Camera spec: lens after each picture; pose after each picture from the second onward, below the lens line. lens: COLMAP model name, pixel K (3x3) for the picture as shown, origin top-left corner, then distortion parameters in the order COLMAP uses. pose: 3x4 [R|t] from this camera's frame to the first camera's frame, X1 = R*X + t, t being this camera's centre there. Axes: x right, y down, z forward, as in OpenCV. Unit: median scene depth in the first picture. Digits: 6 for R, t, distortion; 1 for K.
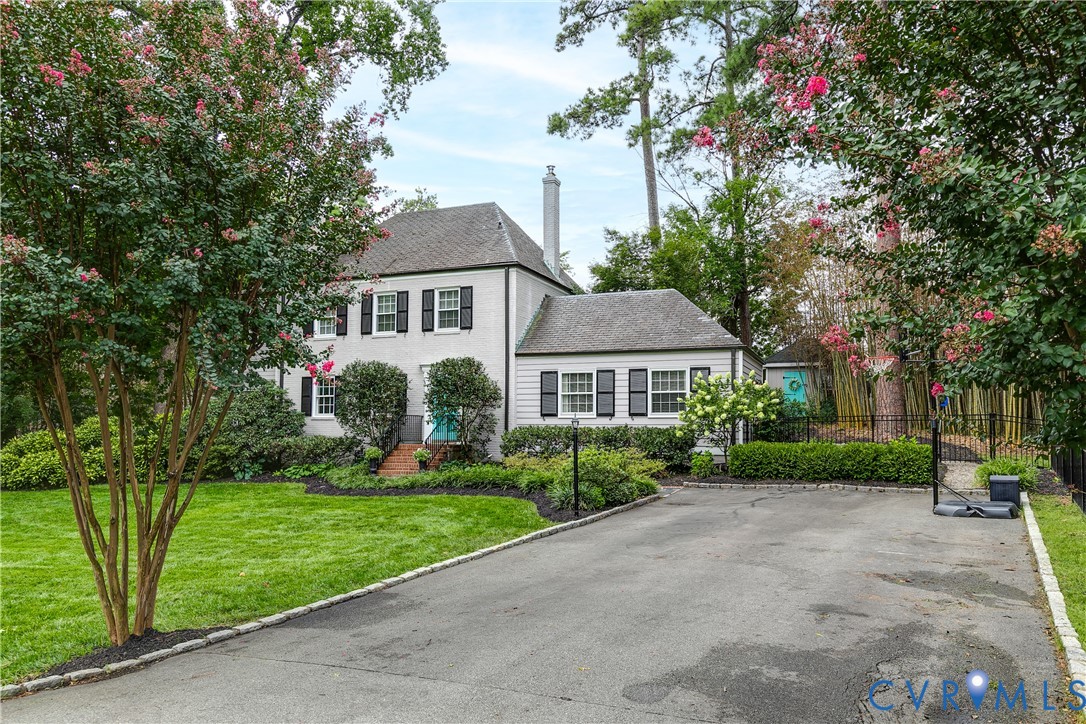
lens RADIAL K [[751.6, 0, 541.9], [0, 751.6, 363.0], [0, 0, 1]] dist [-0.004329, 0.000349]
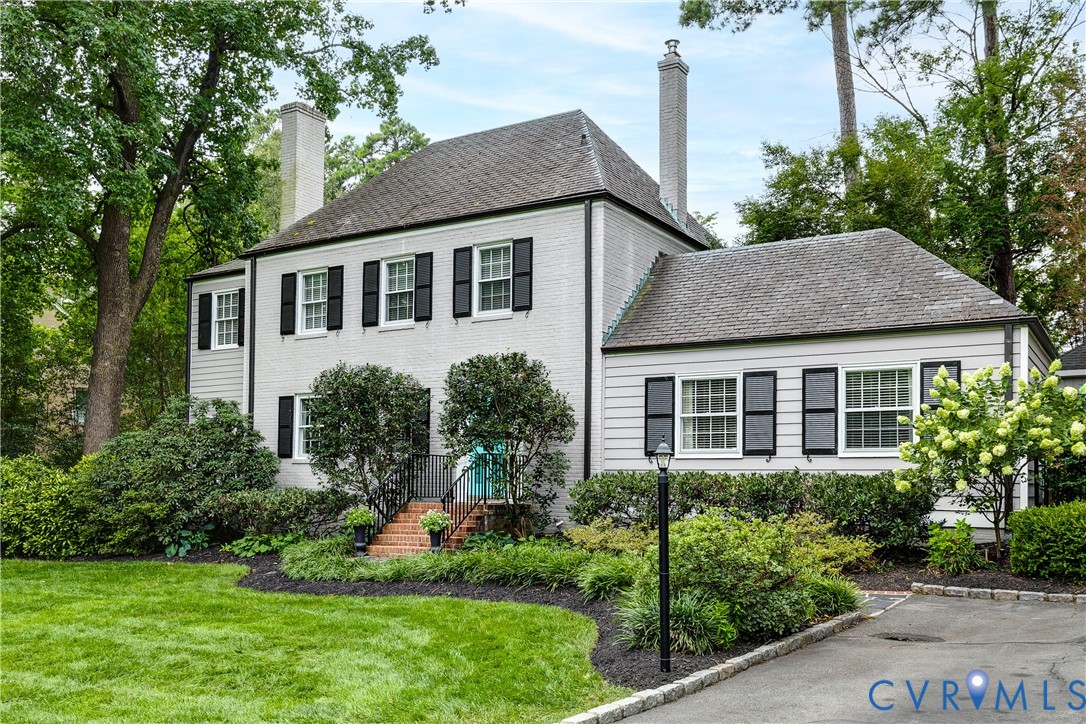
lens RADIAL K [[973.3, 0, 541.6], [0, 973.3, 436.3], [0, 0, 1]] dist [0.007528, 0.003501]
pose [[0.987581, -0.003843, -0.157065, 0.036267], [0.009998, 0.999212, 0.038418, 0.025860], [0.156794, -0.039512, 0.986841, 0.246887]]
